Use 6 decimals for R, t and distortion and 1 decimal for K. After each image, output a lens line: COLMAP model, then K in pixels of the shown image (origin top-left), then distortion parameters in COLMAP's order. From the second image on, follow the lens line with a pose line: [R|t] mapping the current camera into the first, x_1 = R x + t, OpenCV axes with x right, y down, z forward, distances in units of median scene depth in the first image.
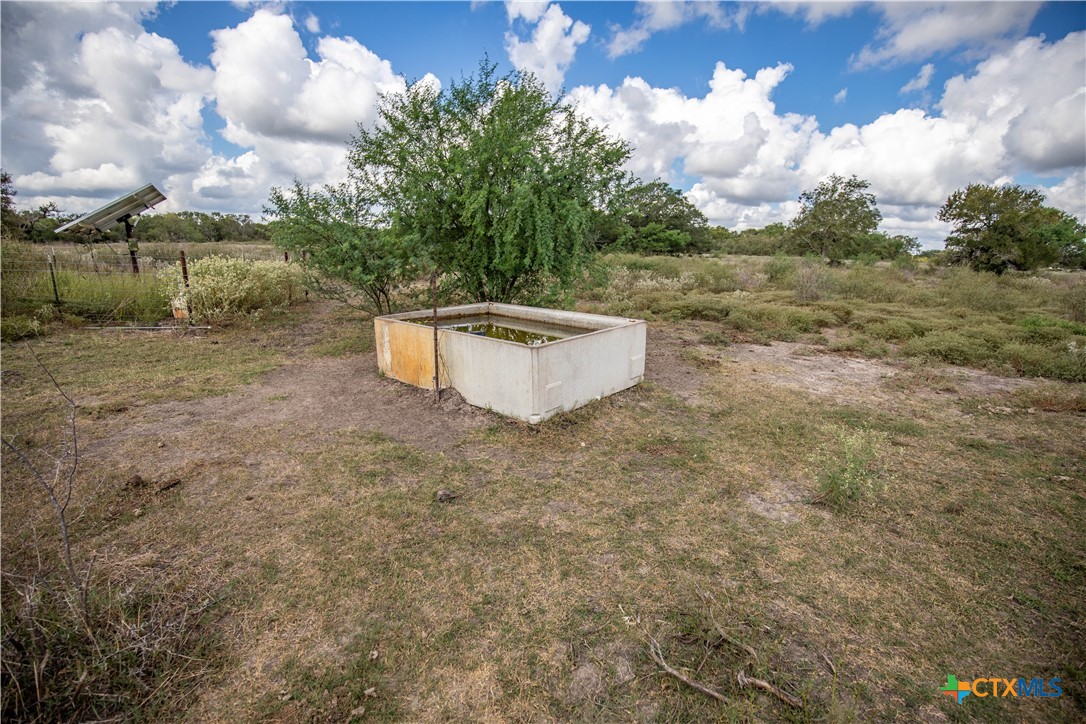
lens RADIAL K [[506.7, 0, 543.0], [0, 506.7, 362.0], [0, 0, 1]] dist [-0.000041, 0.000011]
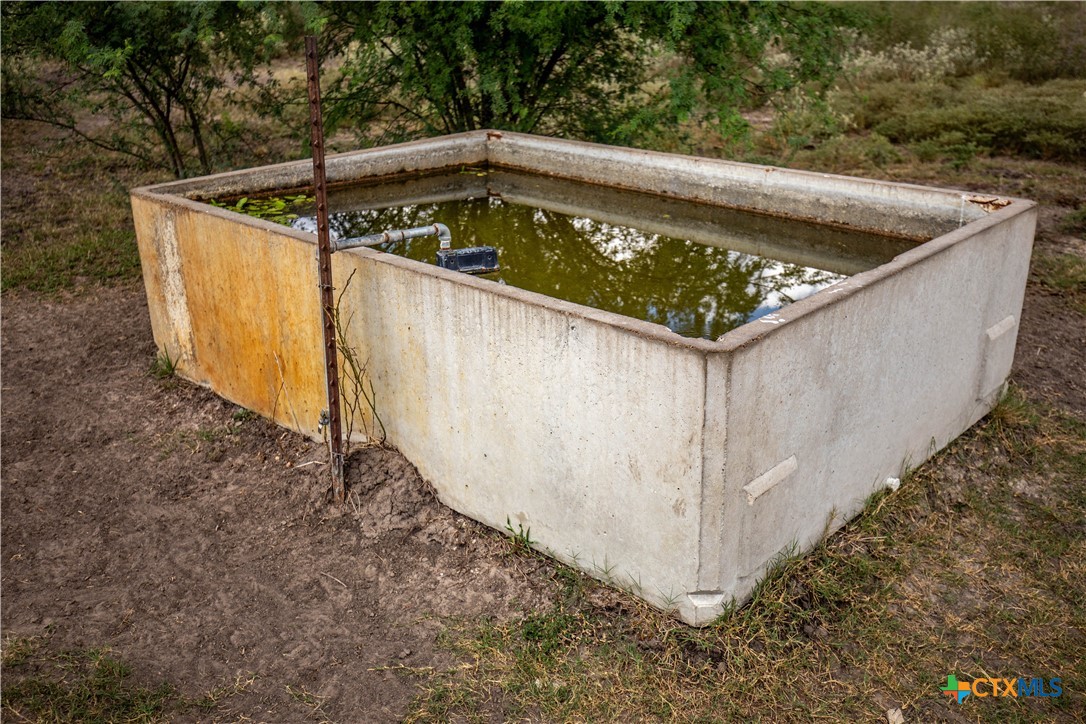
lens RADIAL K [[1067.4, 0, 543.0], [0, 1067.4, 362.0], [0, 0, 1]] dist [0.071608, -0.007604]
pose [[0.999645, -0.001070, -0.026624, -0.068805], [0.004213, 0.992975, 0.118250, -0.066725], [0.026310, -0.118321, 0.992627, 0.370196]]
